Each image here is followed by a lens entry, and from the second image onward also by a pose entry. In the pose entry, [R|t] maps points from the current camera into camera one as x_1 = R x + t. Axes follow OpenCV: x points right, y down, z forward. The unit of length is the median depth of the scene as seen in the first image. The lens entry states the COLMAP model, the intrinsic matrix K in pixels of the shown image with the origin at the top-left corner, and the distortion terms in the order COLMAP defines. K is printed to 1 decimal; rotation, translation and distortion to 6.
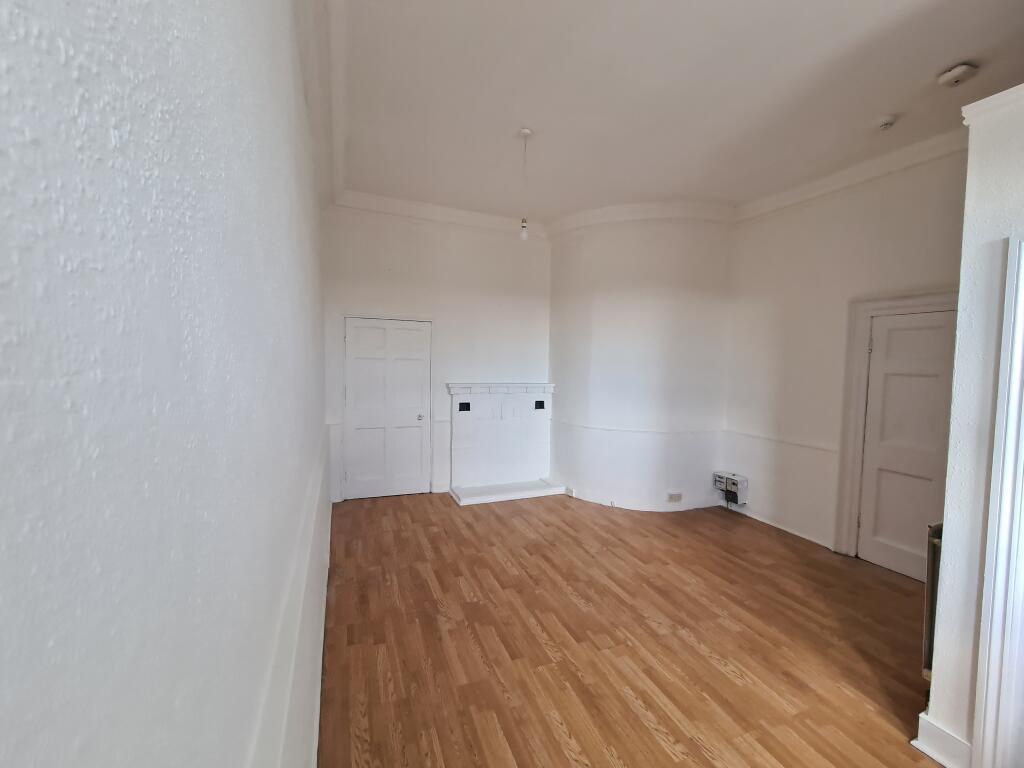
lens RADIAL K [[414.3, 0, 512.0], [0, 414.3, 384.0], [0, 0, 1]] dist [-0.000345, -0.000094]
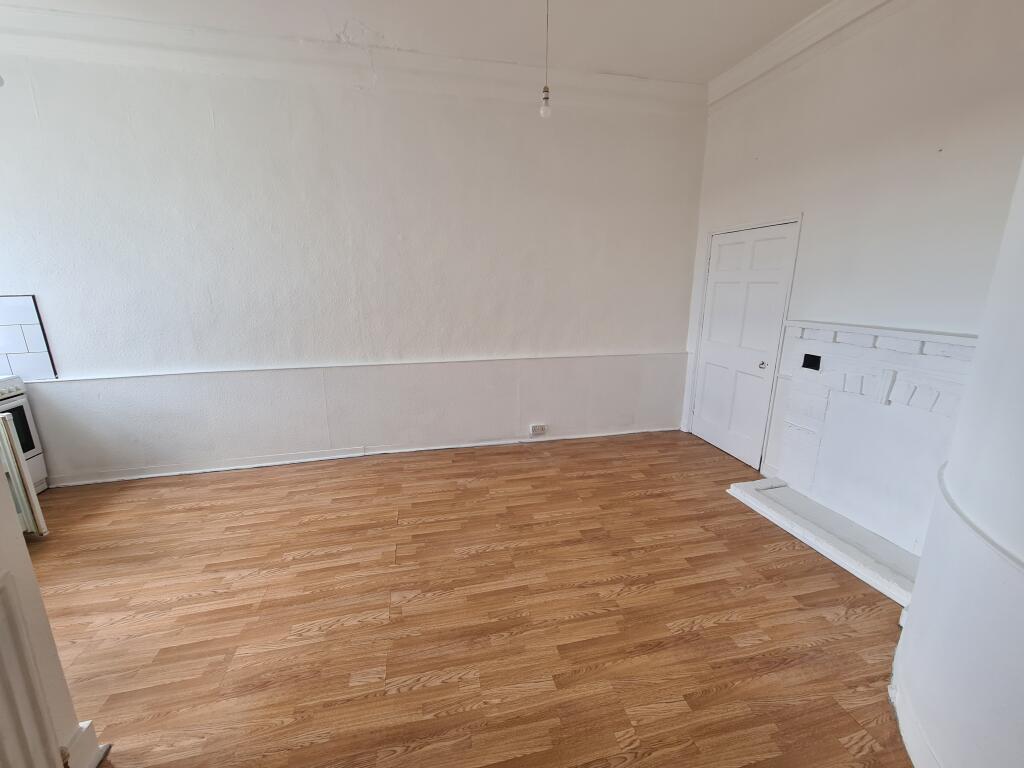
lens RADIAL K [[411.8, 0, 512.0], [0, 411.8, 384.0], [0, 0, 1]] dist [0.001711, 0.000248]
pose [[-0.150728, 0.209989, -0.966015, 0.955320], [-0.057724, 0.973643, 0.220654, -0.035386], [0.986888, 0.089021, -0.134634, 1.181826]]
